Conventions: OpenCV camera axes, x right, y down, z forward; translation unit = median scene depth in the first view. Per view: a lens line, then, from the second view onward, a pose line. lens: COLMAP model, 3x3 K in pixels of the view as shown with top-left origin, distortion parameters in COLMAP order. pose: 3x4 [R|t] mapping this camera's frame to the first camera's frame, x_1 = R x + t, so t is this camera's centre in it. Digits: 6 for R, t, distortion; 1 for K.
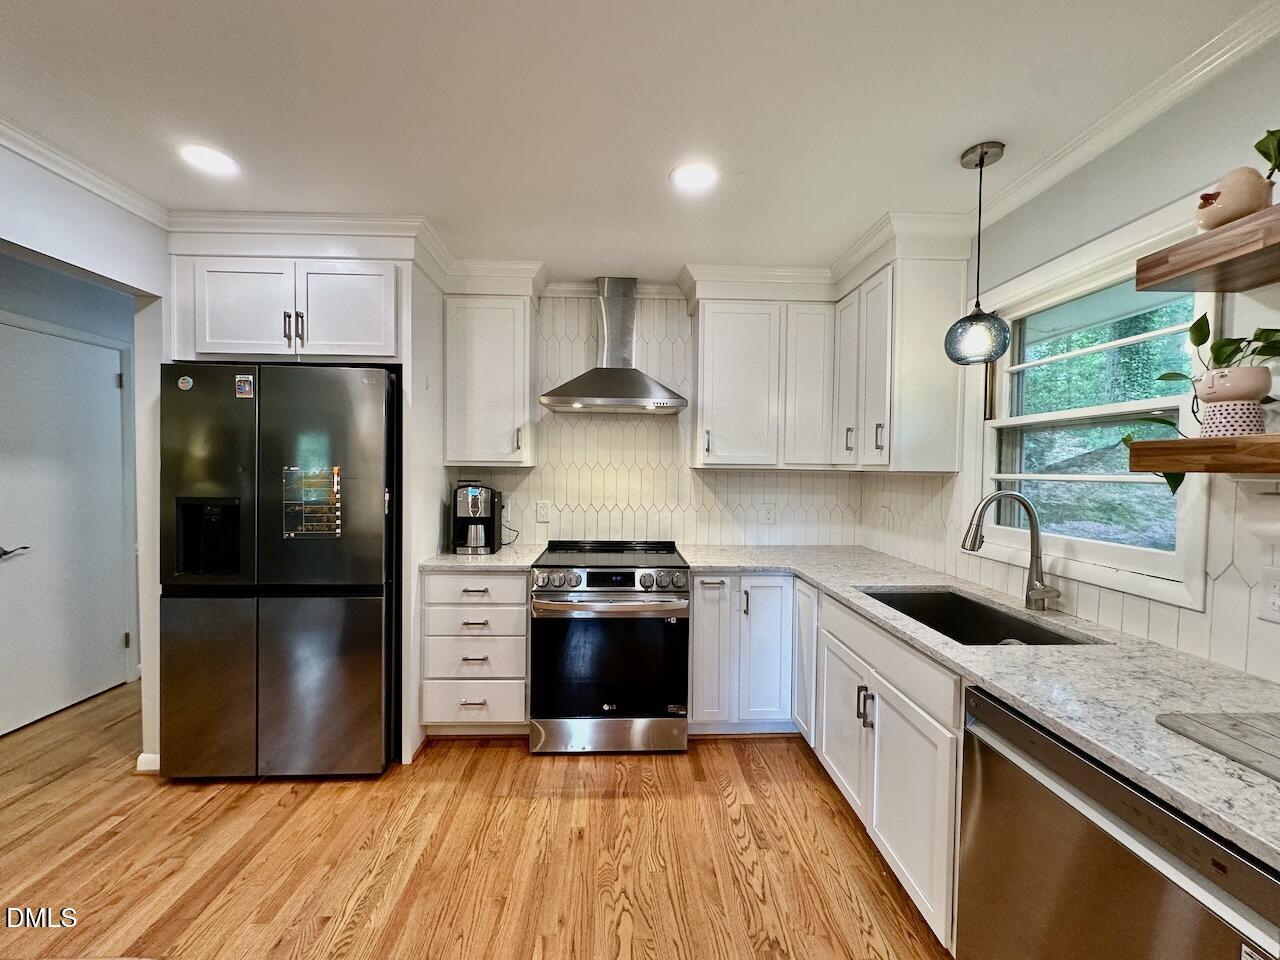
lens RADIAL K [[510.9, 0, 638.7], [0, 510.9, 481.9], [0, 0, 1]] dist [-0.005456, 0.000026]
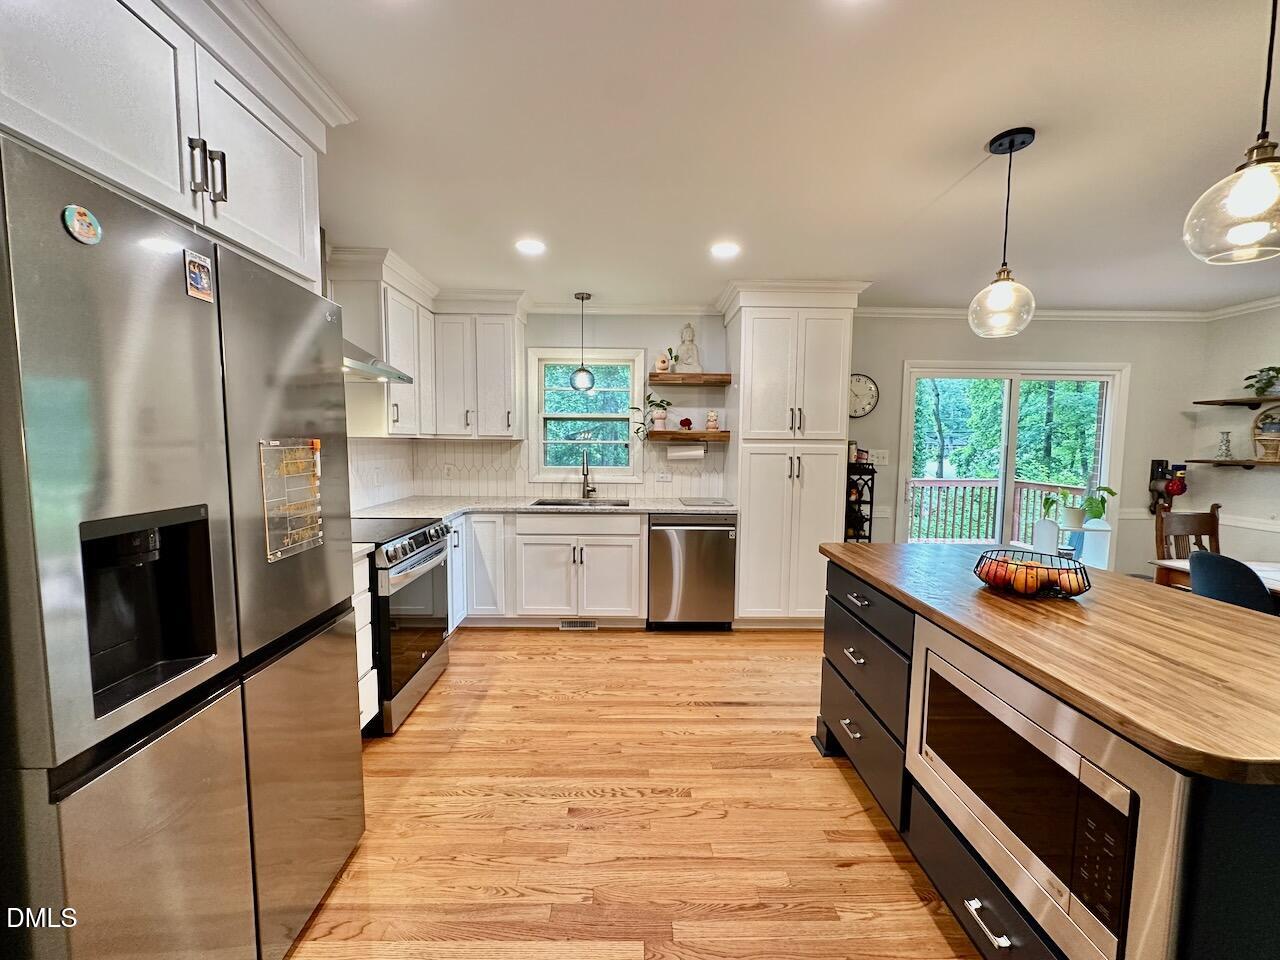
lens RADIAL K [[510.9, 0, 638.1], [0, 510.9, 482.3], [0, 0, 1]] dist [-0.005456, 0.000026]
pose [[0.022892, -0.090893, 0.995598, -1.209430], [0.018993, 0.995718, 0.090467, -0.025189], [-0.999558, 0.016838, 0.024521, 0.542466]]
